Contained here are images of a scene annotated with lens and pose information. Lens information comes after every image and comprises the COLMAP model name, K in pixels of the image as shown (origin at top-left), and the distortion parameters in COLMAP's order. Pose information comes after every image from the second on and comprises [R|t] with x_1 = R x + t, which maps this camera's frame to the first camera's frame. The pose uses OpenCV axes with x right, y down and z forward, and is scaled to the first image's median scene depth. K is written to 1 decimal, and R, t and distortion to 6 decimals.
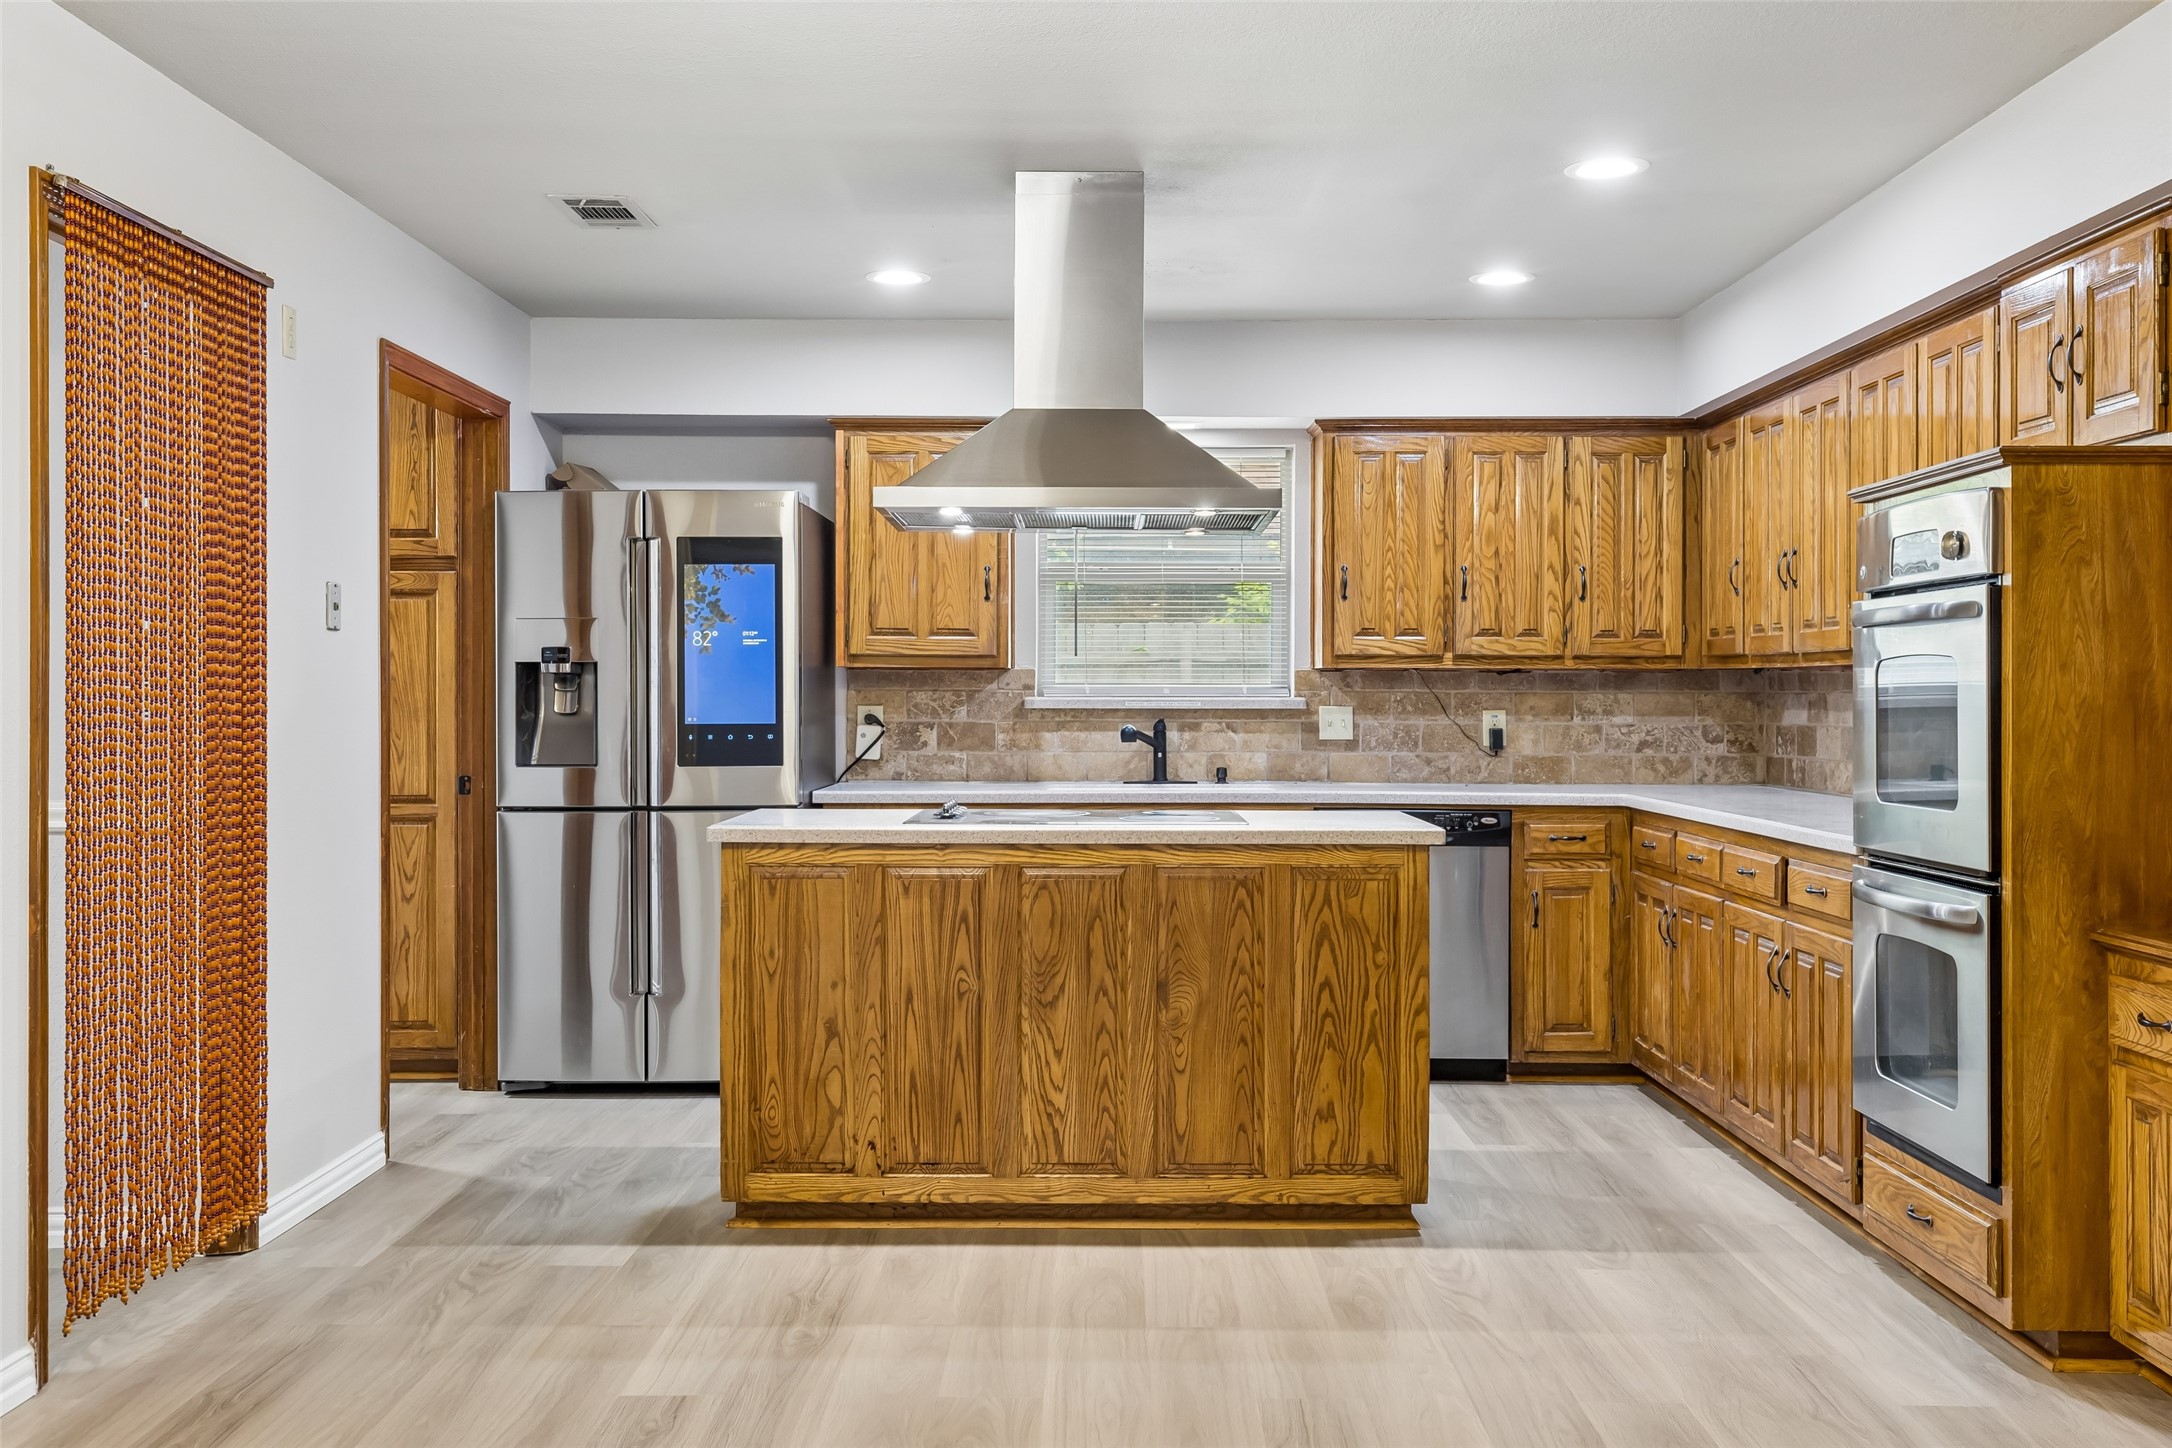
lens RADIAL K [[2083.4, 0, 1080.9], [0, 2083.4, 672.9], [0, 0, 1]] dist [-0.001283, -0.003181]
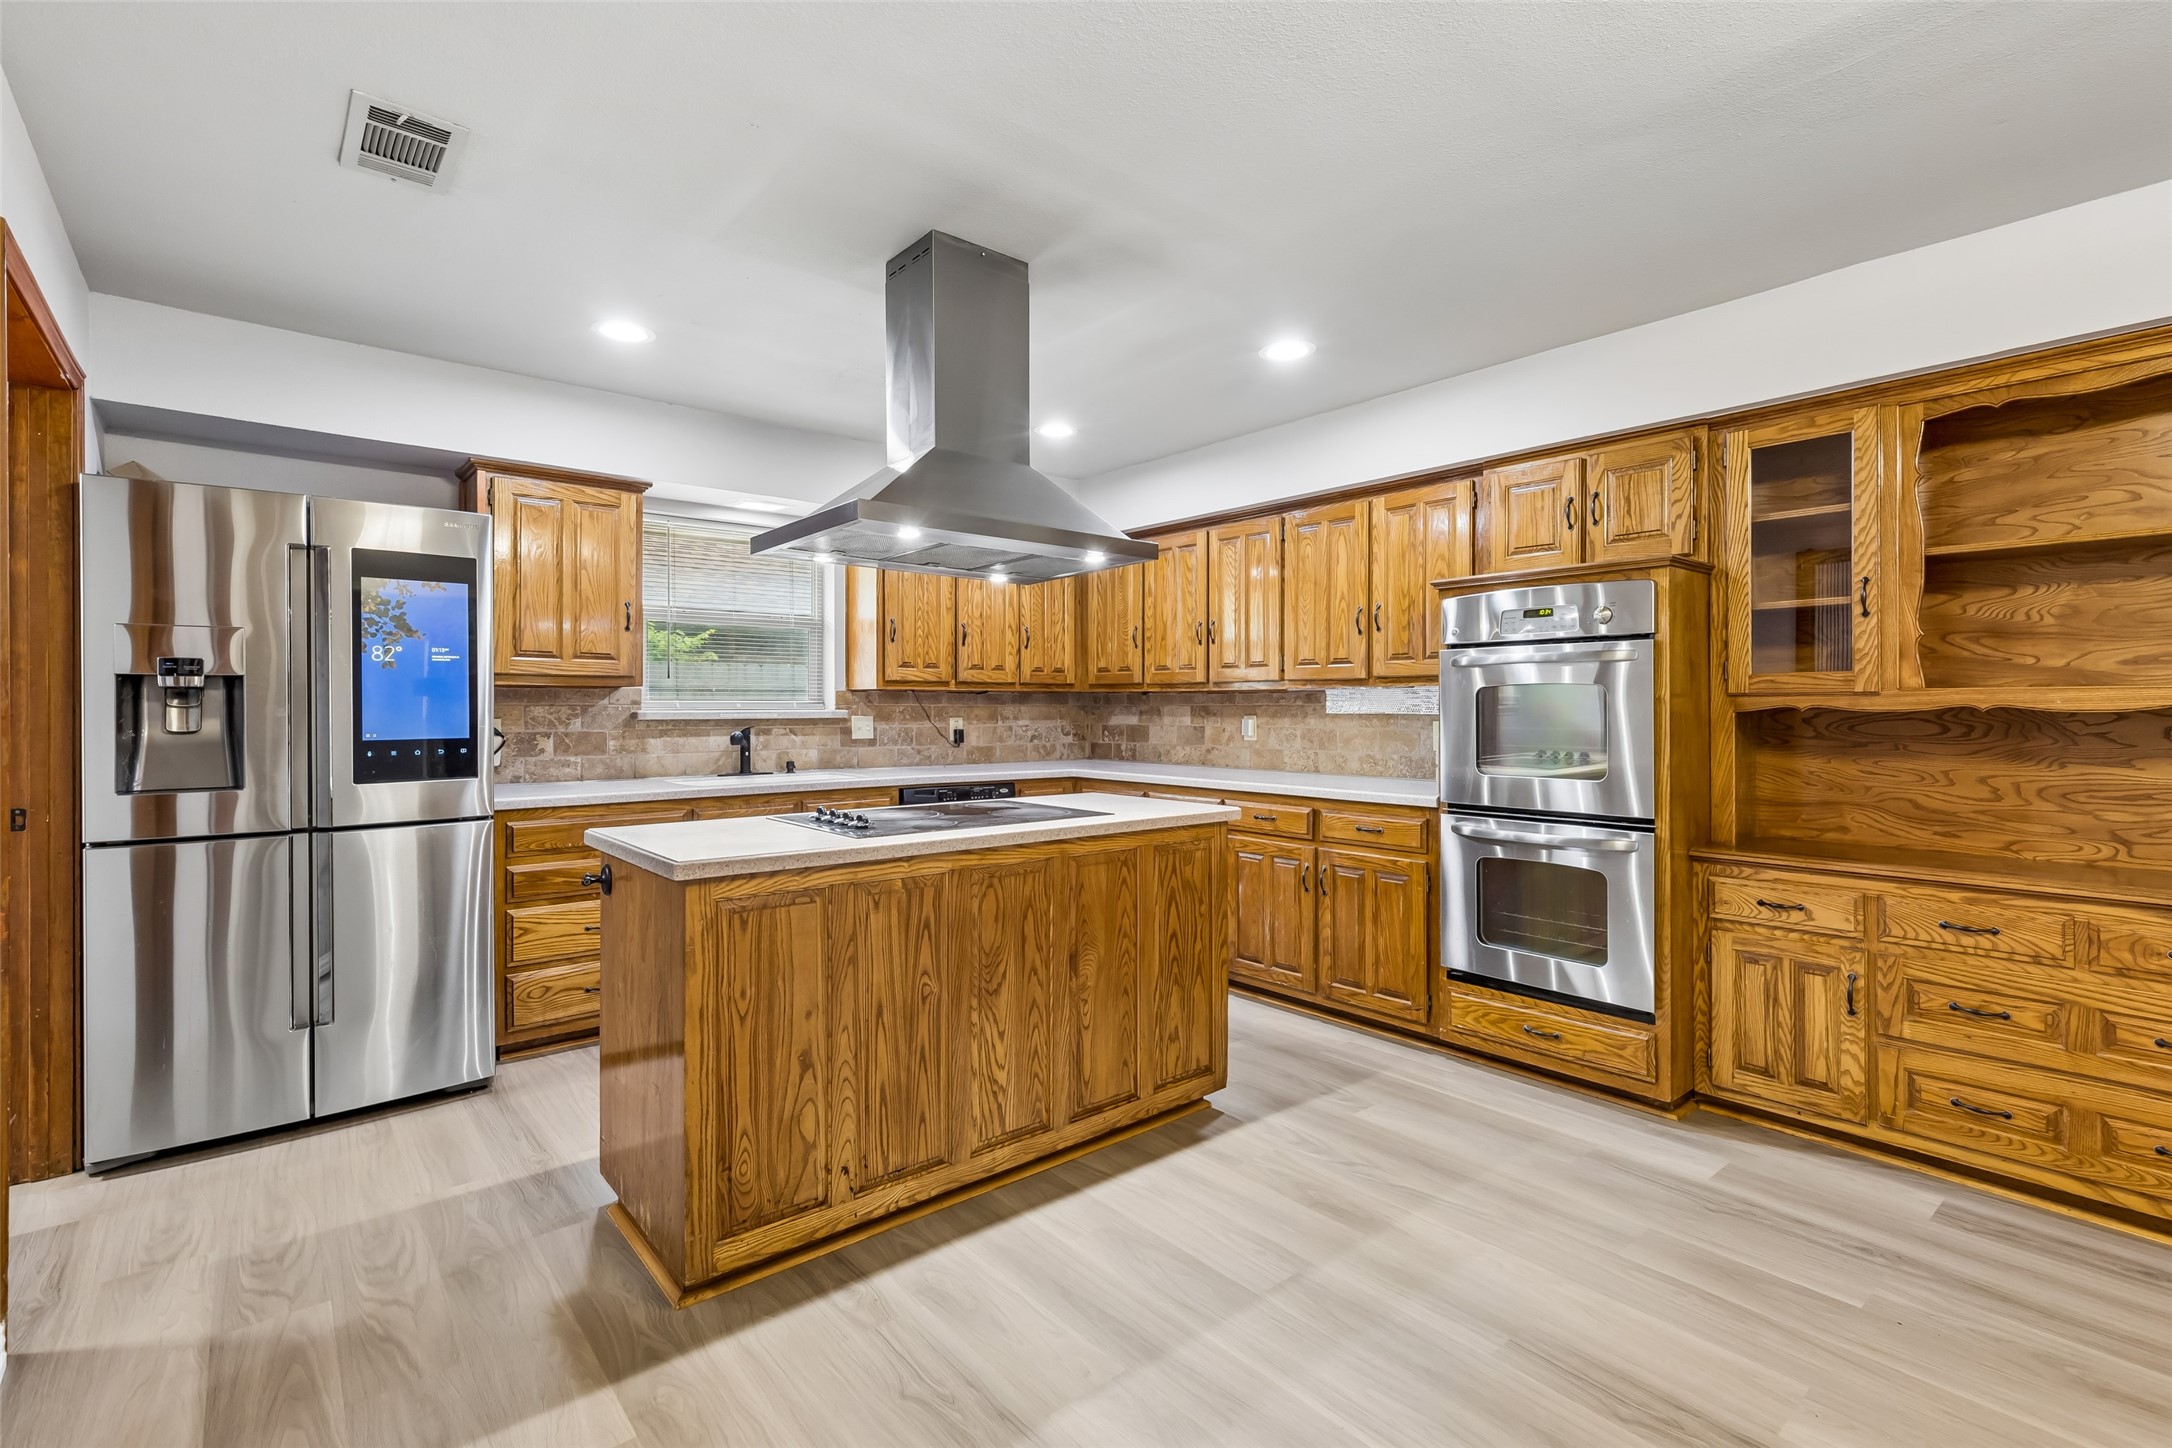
lens RADIAL K [[994.3, 0, 1089.2], [0, 994.3, 697.1], [0, 0, 1]] dist [0.015541, -0.006275]
pose [[0.757535, 0.003654, 0.652785, -0.236648], [-0.005124, 0.999987, 0.000350, 0.002225], [-0.652775, -0.003610, 0.757543, 0.419858]]
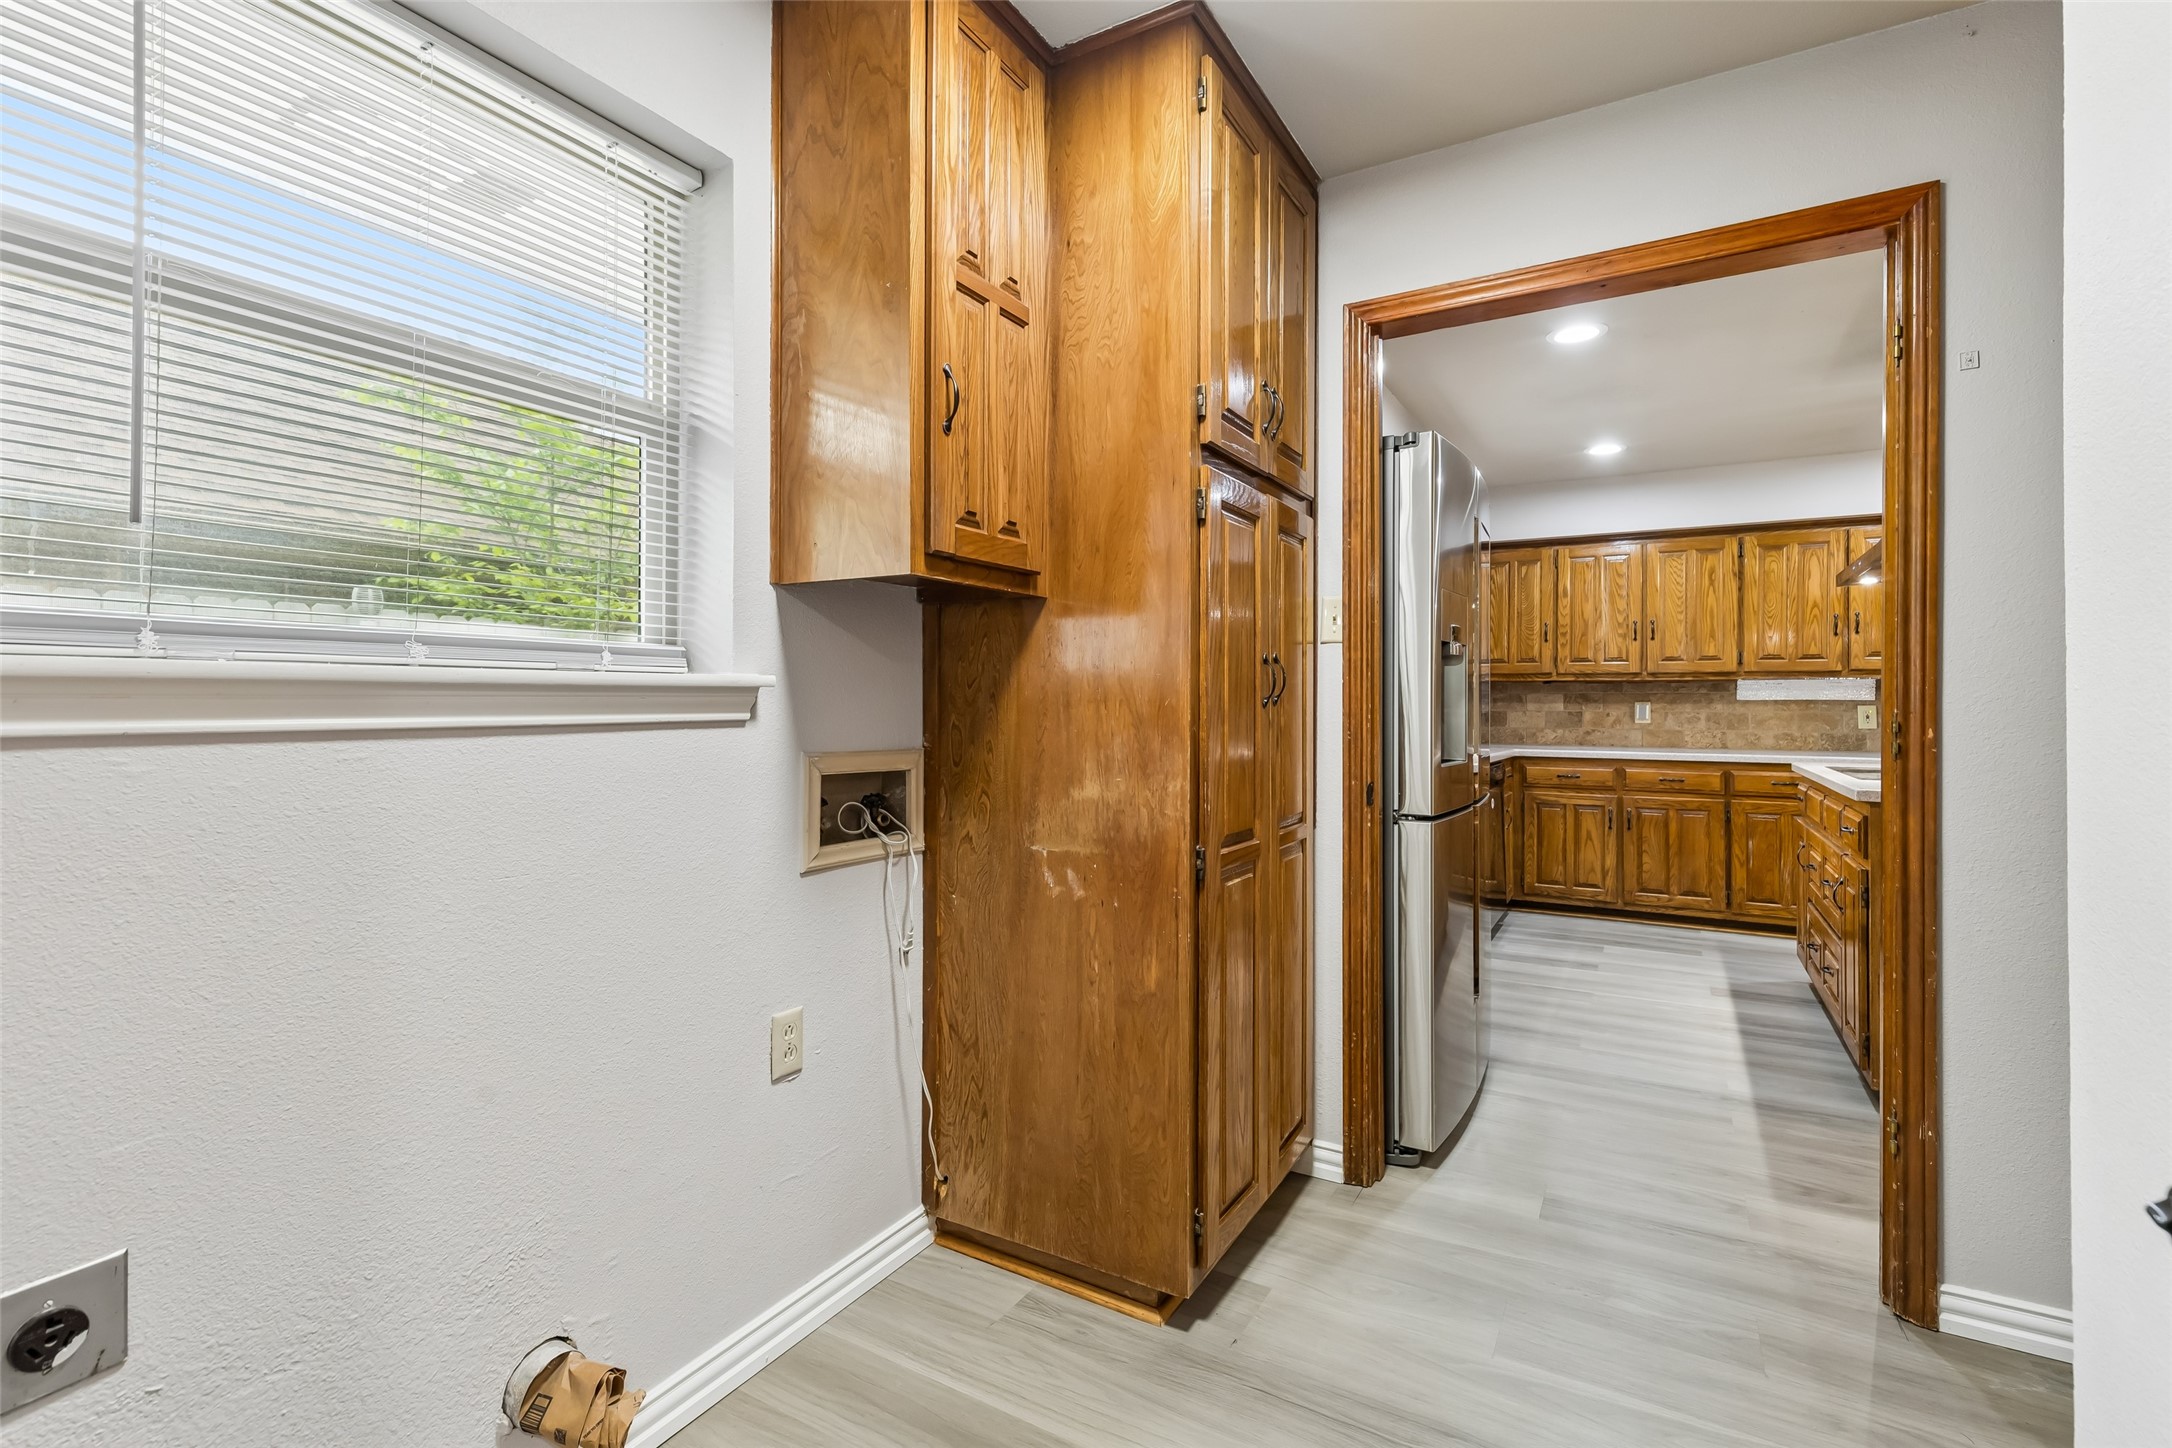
lens RADIAL K [[994.3, 0, 1089.2], [0, 994.3, 697.1], [0, 0, 1]] dist [0.015541, -0.006275]
pose [[0.487584, 0.007755, 0.873042, -0.681546], [-0.012469, 0.999920, -0.001918, 0.019854], [-0.872987, -0.009951, 0.487642, 0.922953]]
